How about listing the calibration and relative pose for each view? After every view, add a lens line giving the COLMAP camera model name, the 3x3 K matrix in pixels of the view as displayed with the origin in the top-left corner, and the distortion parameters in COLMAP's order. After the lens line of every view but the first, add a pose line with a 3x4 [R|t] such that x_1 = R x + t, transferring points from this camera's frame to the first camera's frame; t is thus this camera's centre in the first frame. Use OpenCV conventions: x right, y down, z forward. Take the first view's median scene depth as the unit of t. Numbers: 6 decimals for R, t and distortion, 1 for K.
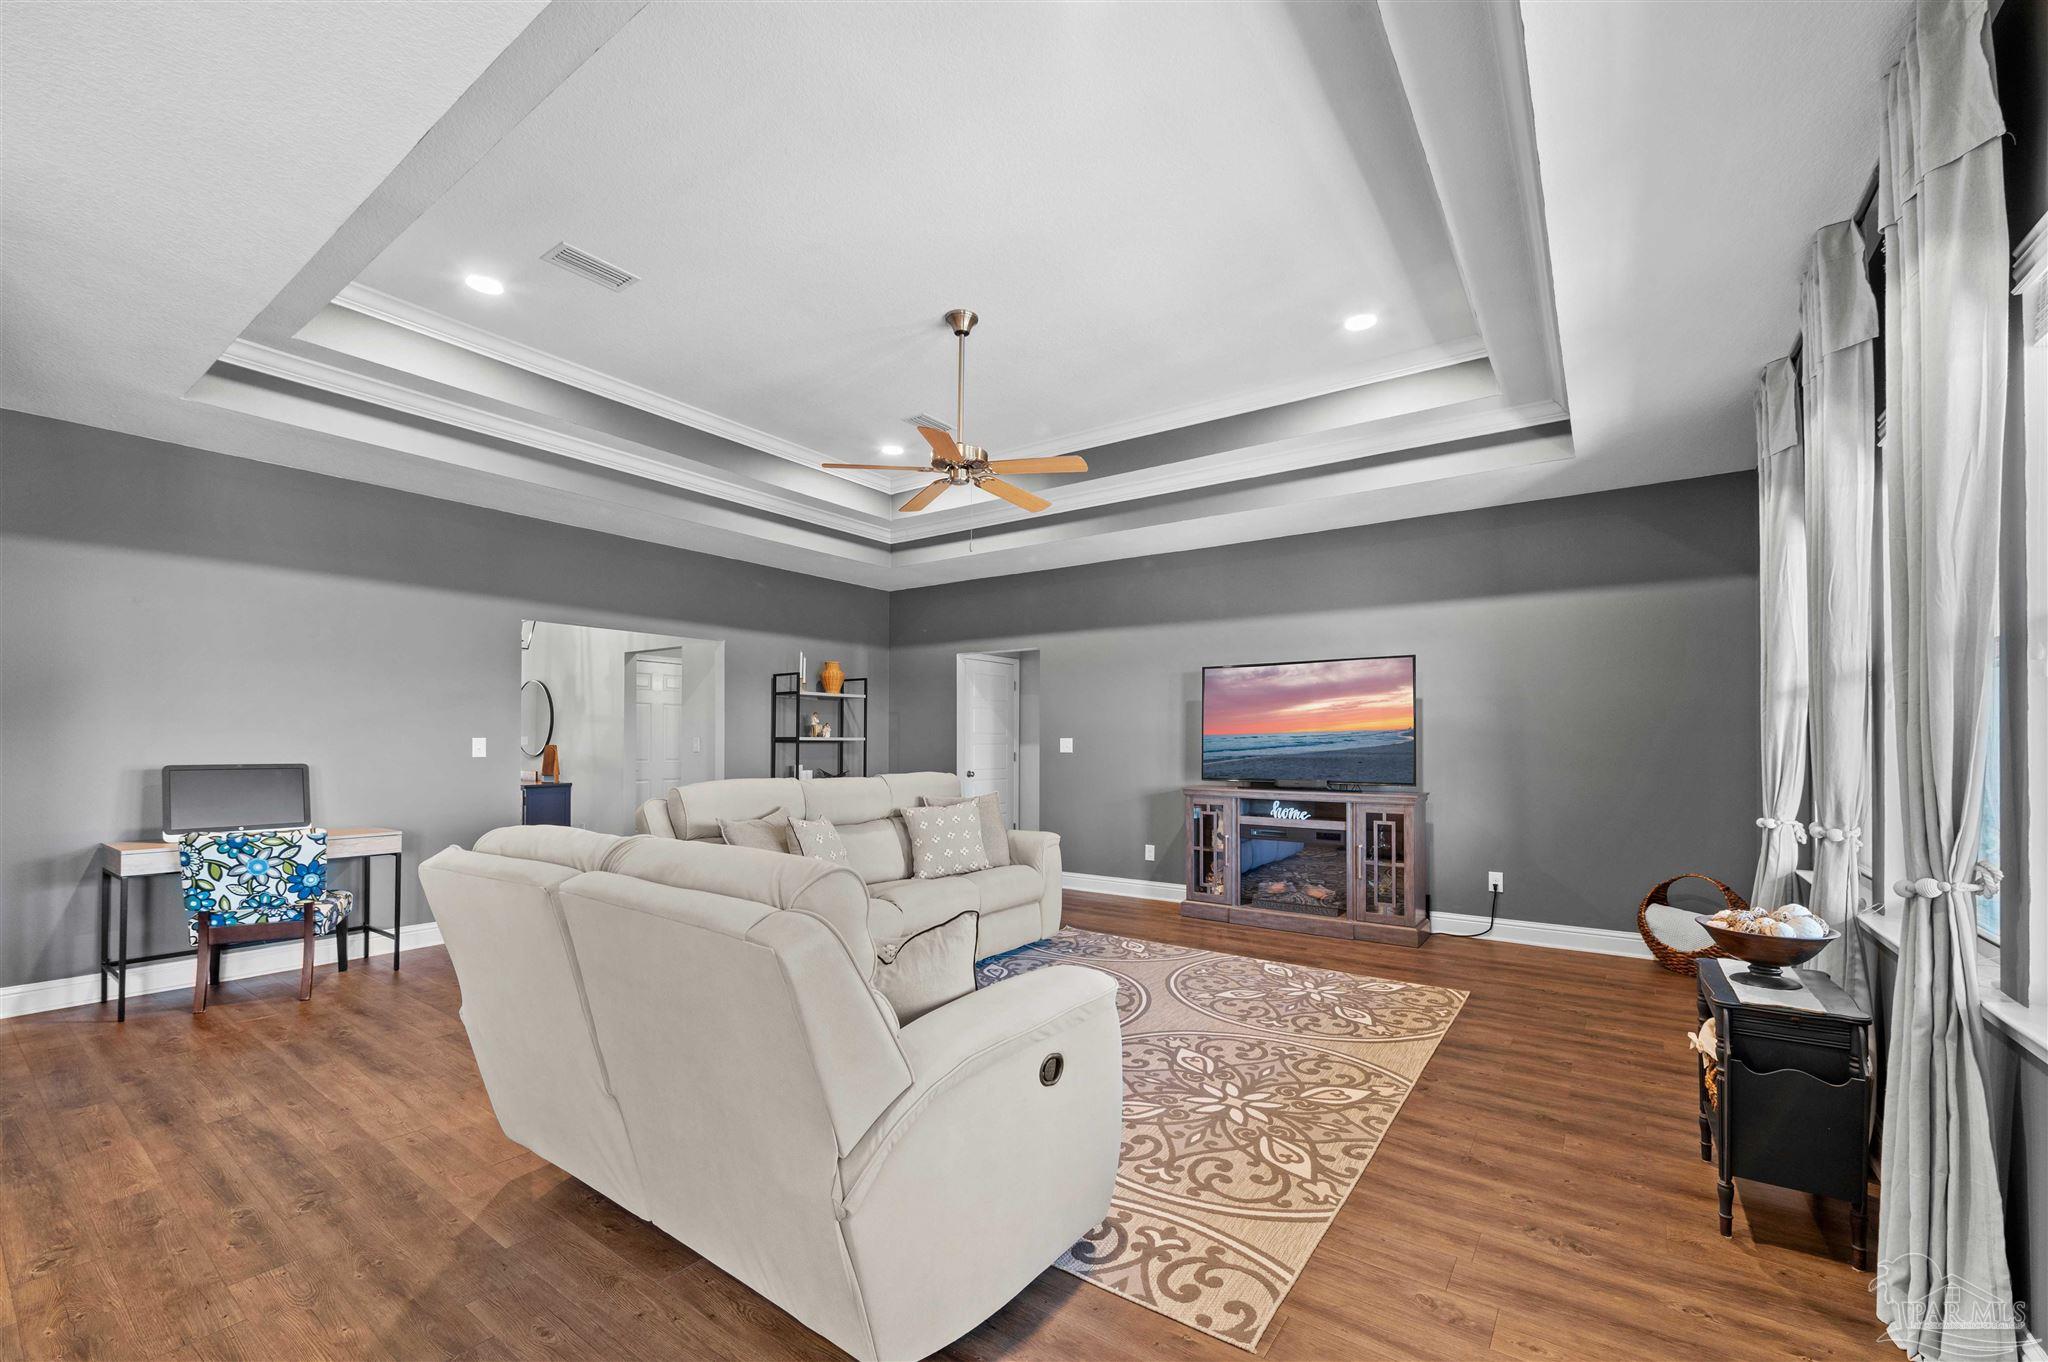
lens RADIAL K [[833.8, 0, 1028.0], [0, 833.8, 737.0], [0, 0, 1]] dist [-0.002957, -0.000183]
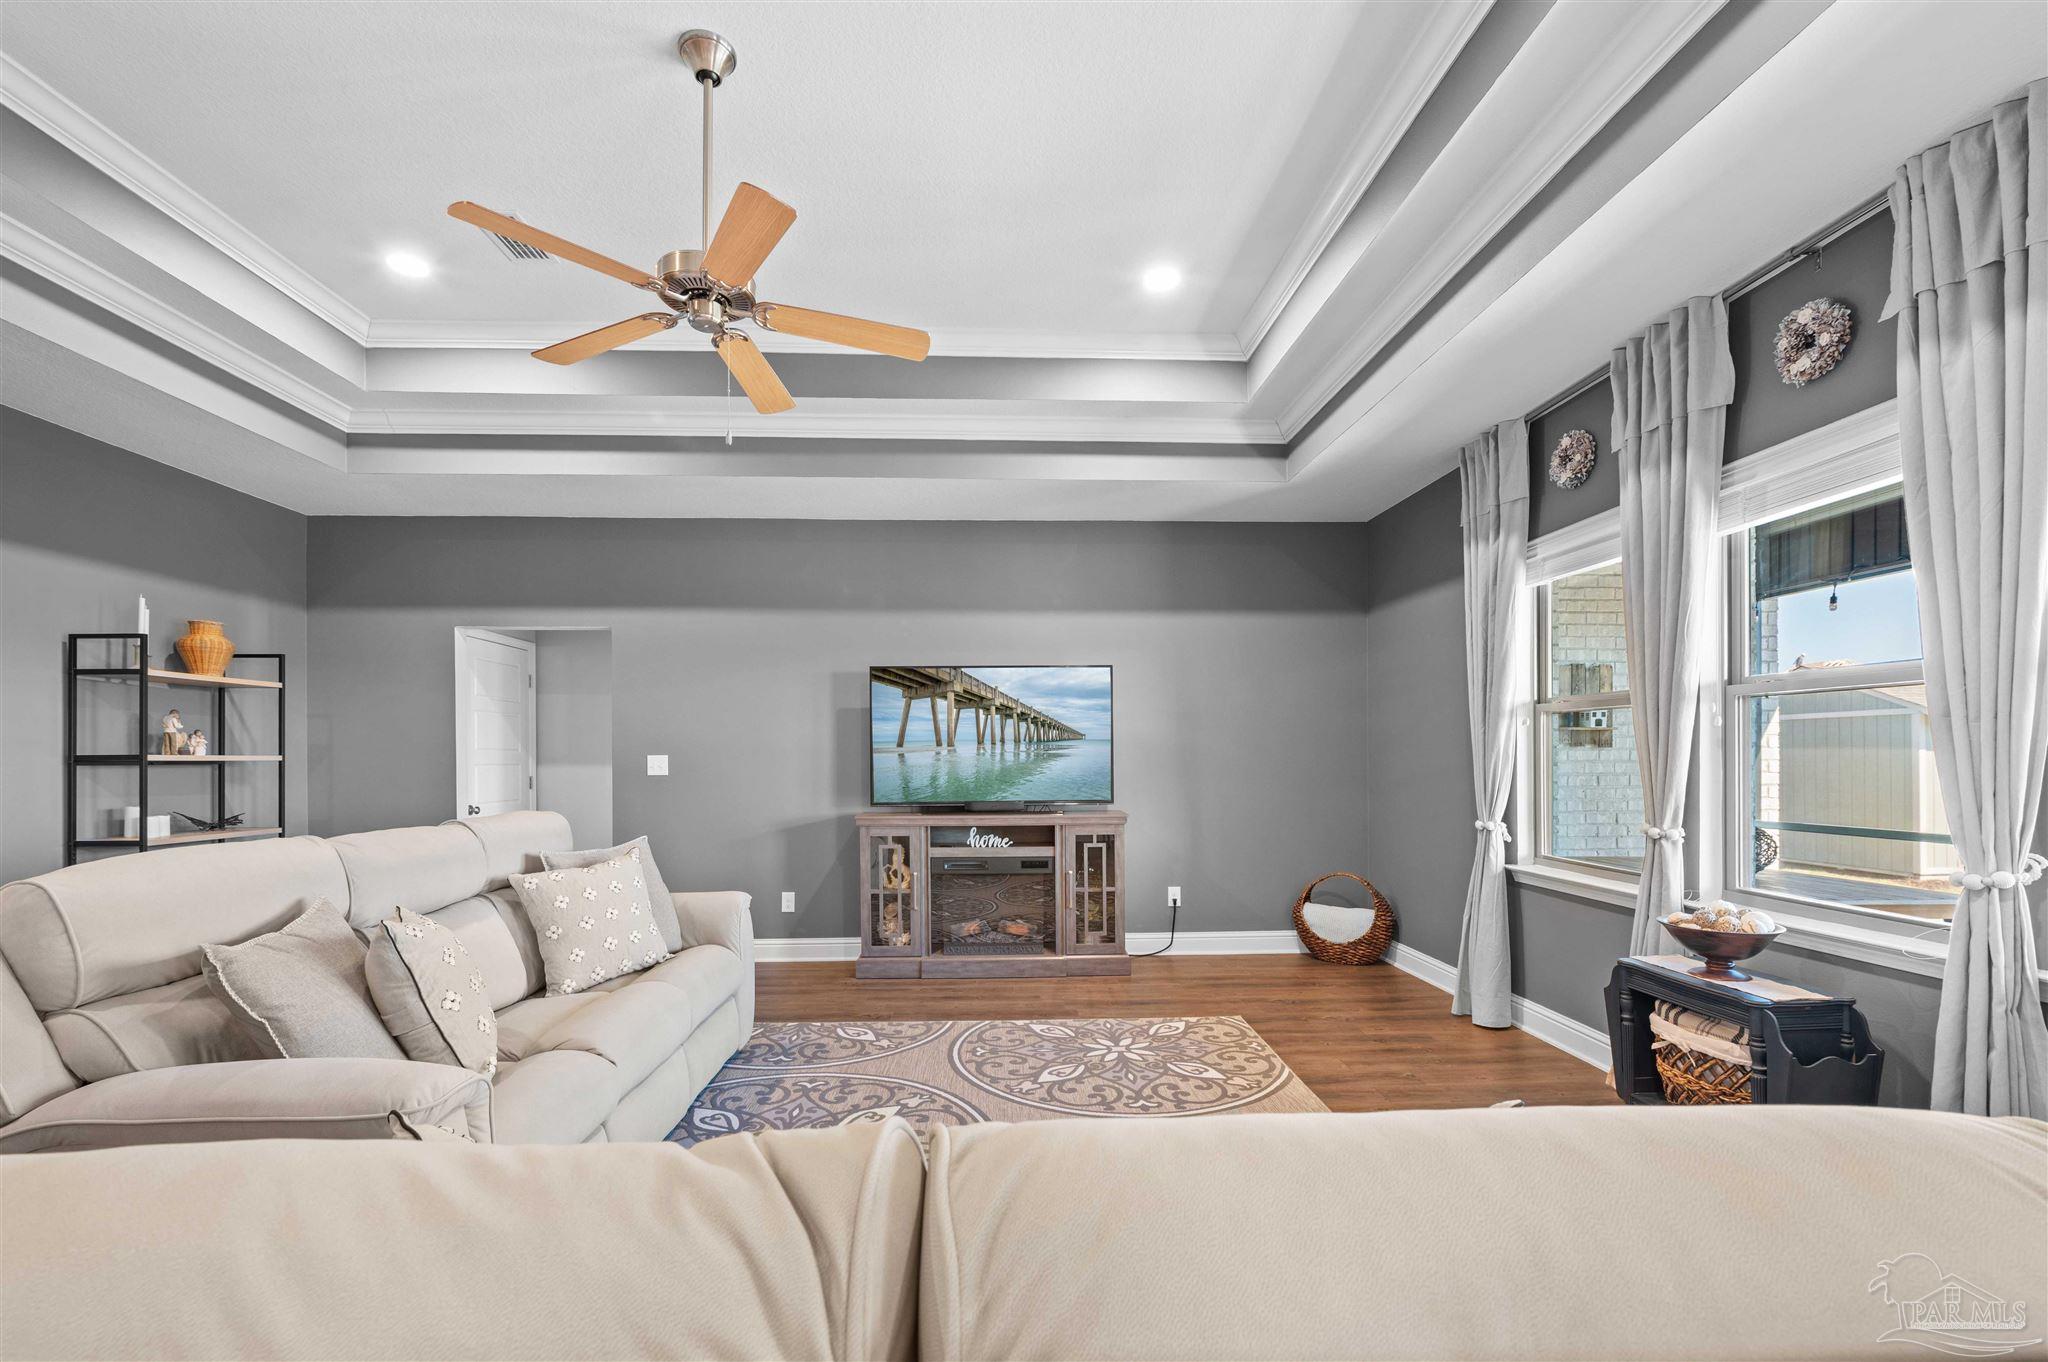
lens RADIAL K [[864.4, 0, 1015.2], [0, 864.4, 761.7], [0, 0, 1]] dist [-0.009896, -0.000307]
pose [[0.790915, -0.007896, 0.611875, -0.225525], [0.003193, 0.999956, 0.008776, 0.001839], [-0.611917, -0.004988, 0.790906, 0.295706]]
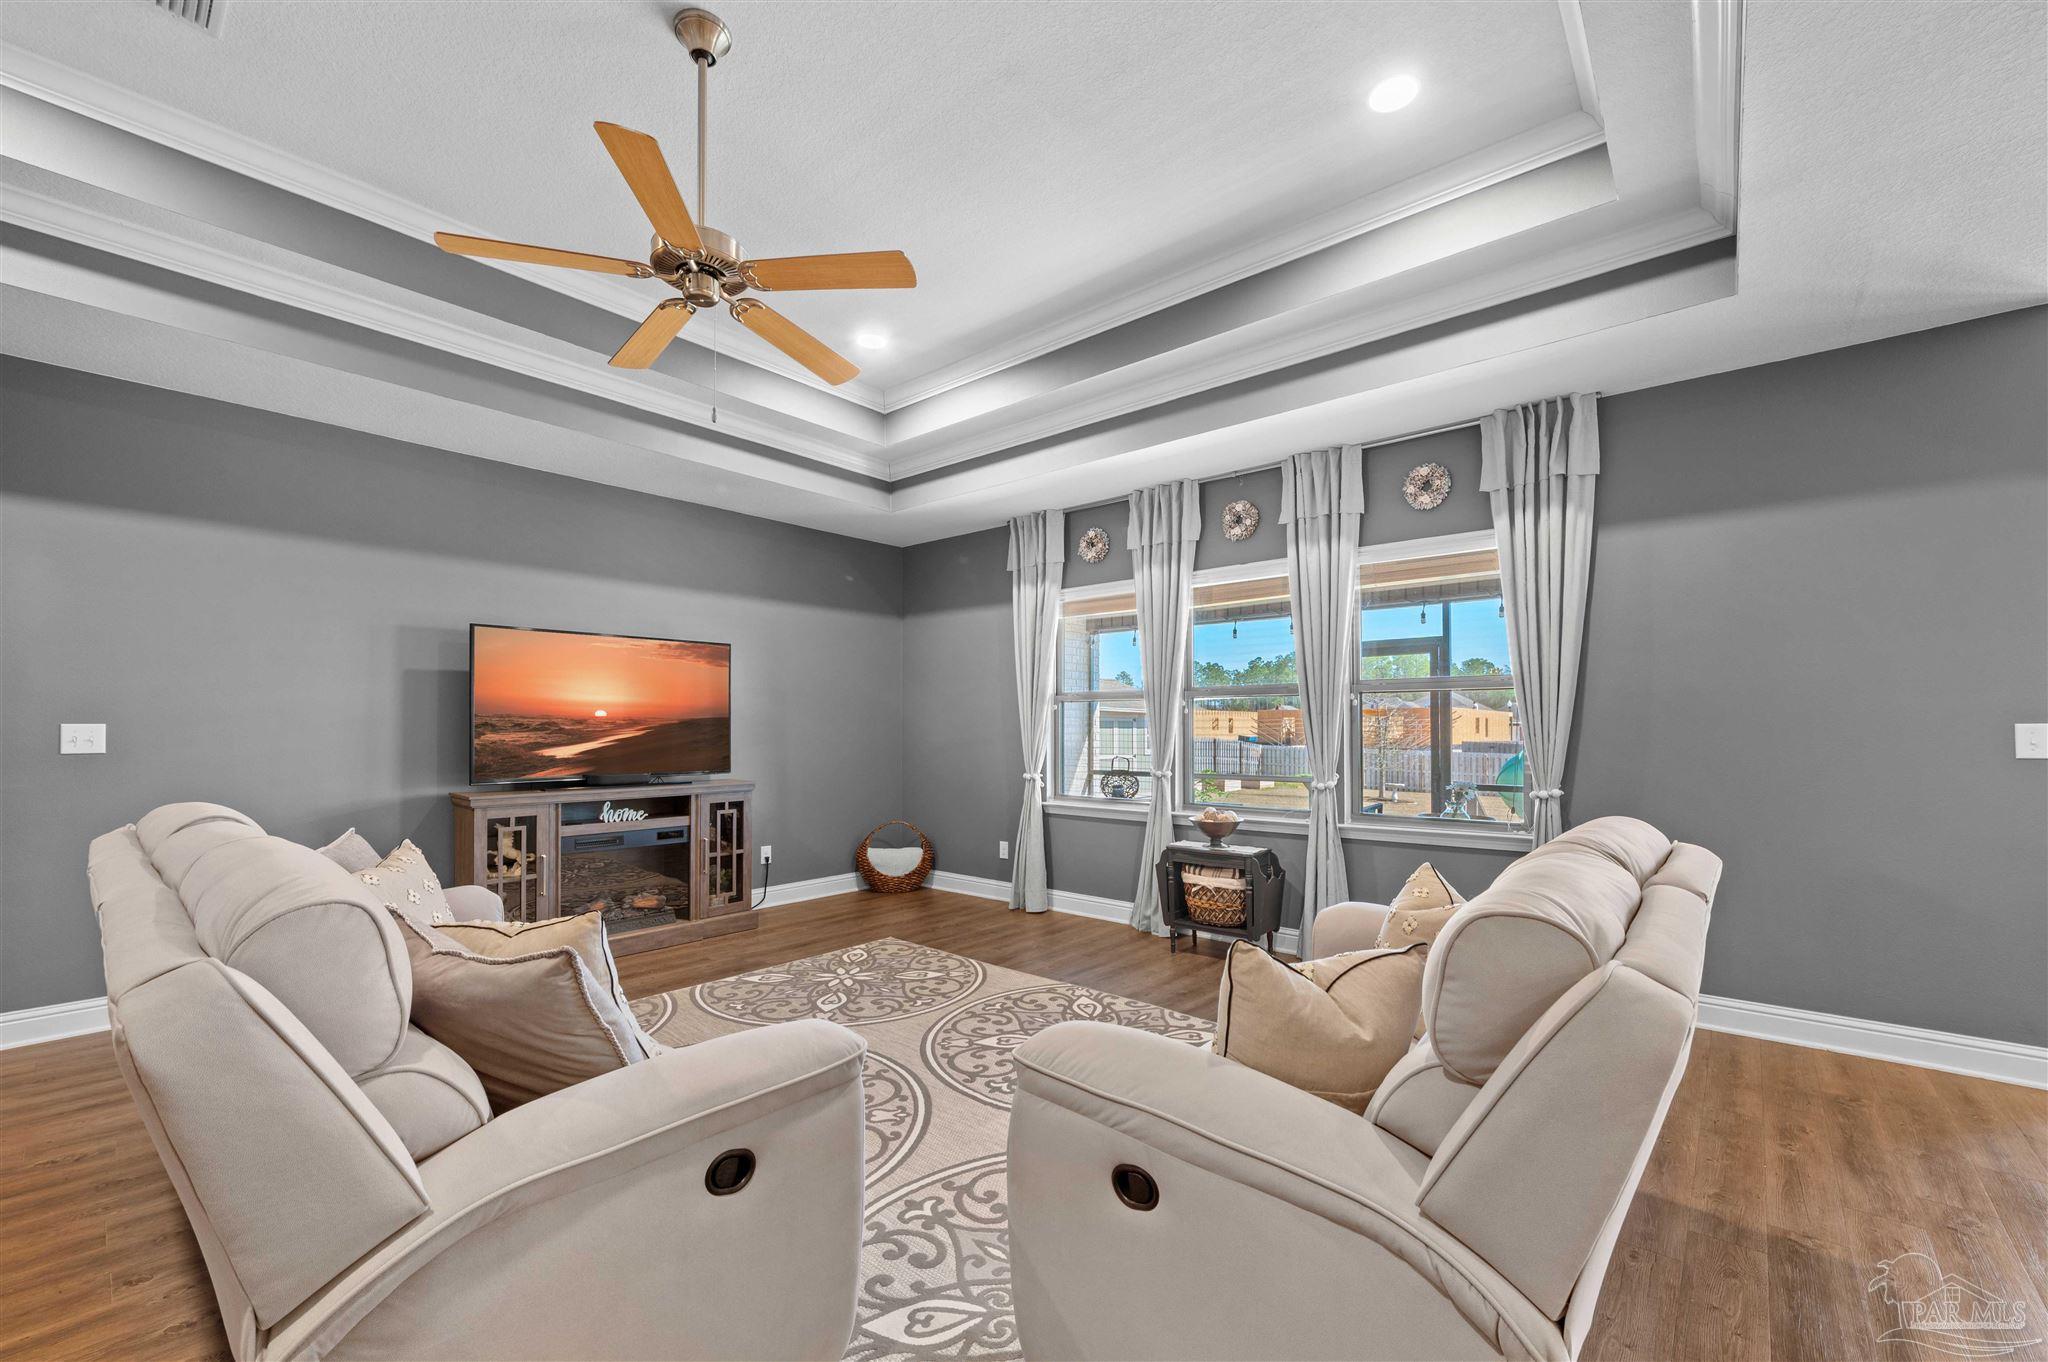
lens RADIAL K [[825.5, 0, 1019.6], [0, 825.5, 721.7], [0, 0, 1]] dist [-0.001133, -0.000095]
pose [[0.092185, 0.007233, 0.995716, -0.510316], [-0.003508, 0.999970, -0.006939, 0.002114], [-0.995736, -0.002853, 0.092208, 0.561476]]
